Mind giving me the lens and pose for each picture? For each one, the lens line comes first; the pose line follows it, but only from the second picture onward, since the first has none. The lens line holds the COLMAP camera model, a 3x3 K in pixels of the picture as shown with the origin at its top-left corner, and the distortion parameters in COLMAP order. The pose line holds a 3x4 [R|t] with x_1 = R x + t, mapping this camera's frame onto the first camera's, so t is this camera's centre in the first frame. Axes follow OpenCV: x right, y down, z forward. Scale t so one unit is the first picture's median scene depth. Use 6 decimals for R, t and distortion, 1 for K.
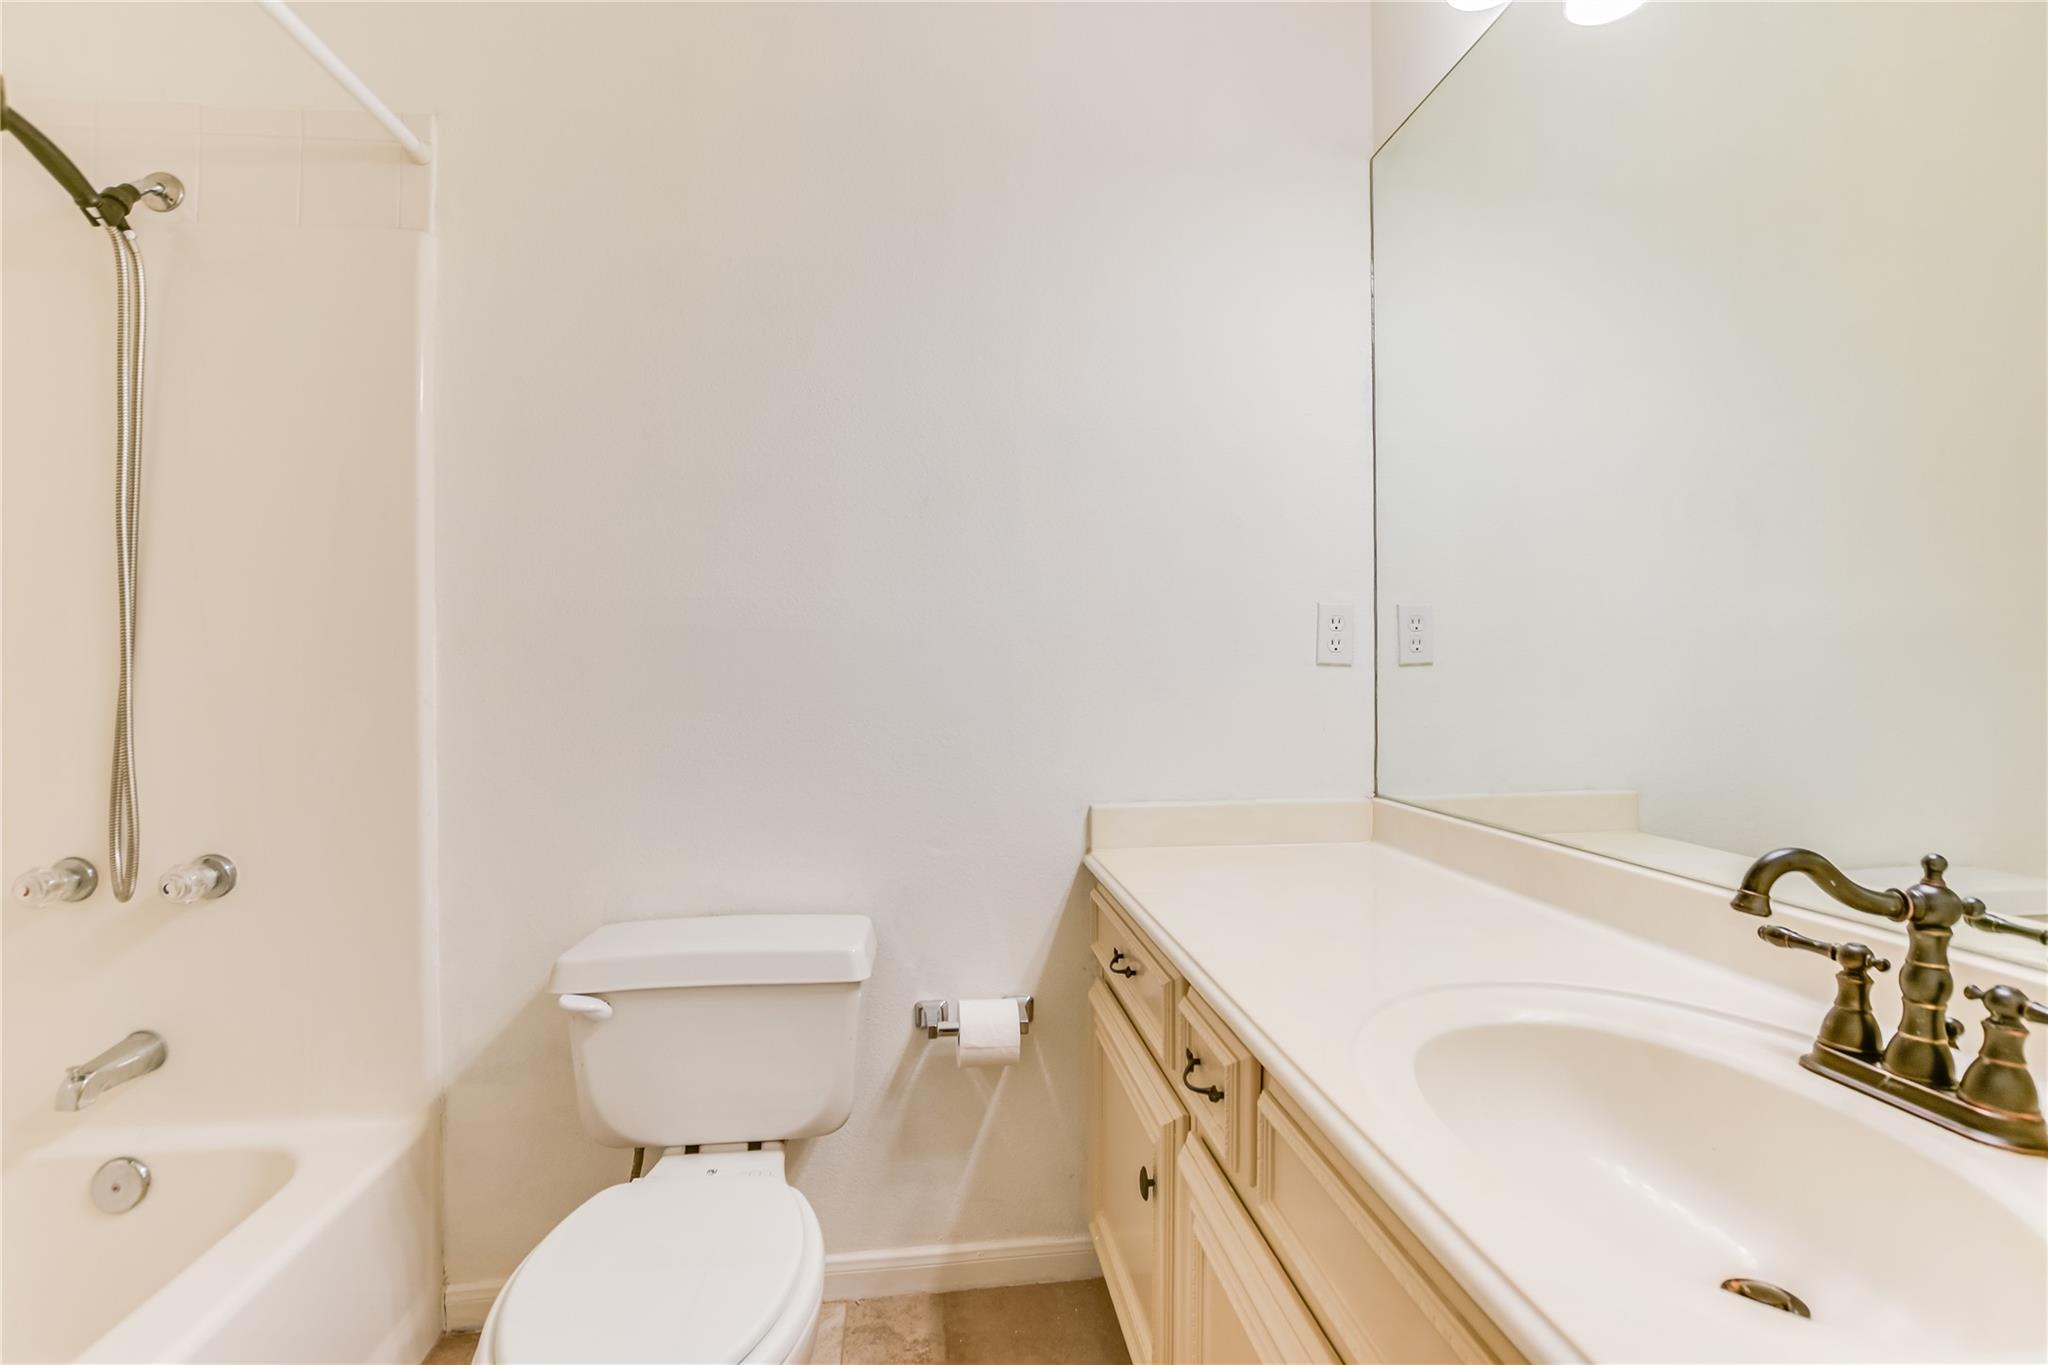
lens RADIAL K [[896.1, 0, 1023.6], [0, 896.1, 678.1], [0, 0, 1]] dist [-0.017271, 0.000510]
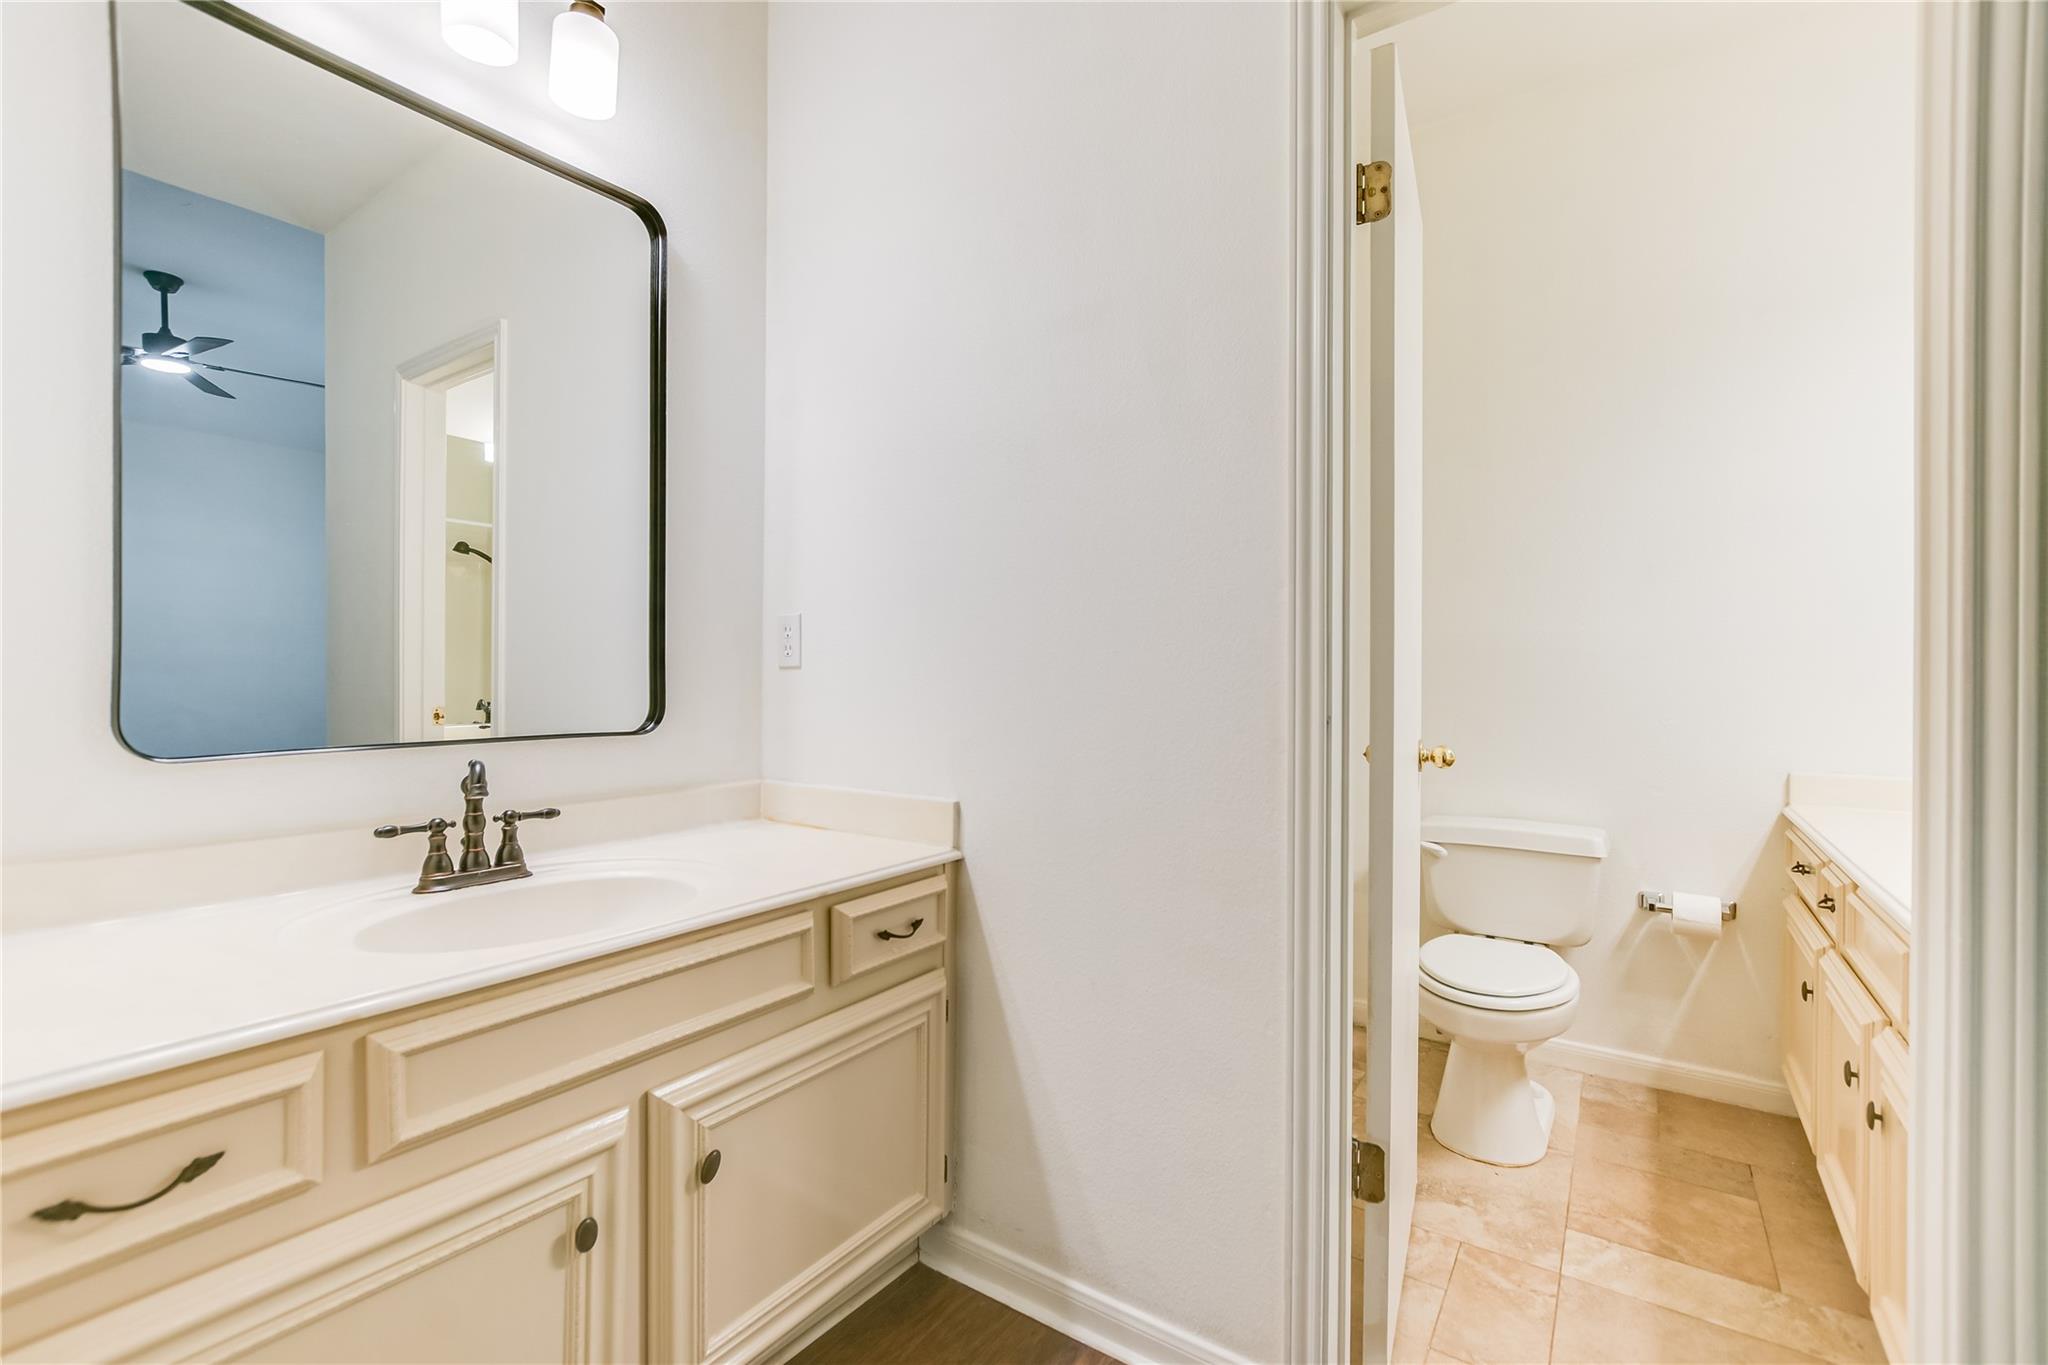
lens RADIAL K [[896.1, 0, 1004.2], [0, 896.1, 681.8], [0, 0, 1]] dist [-0.017271, 0.000510]
pose [[0.734007, 0.005040, -0.679123, 0.113377], [-0.010411, 0.999938, -0.003831, 0.017785], [0.679062, 0.009883, 0.734014, -0.873061]]
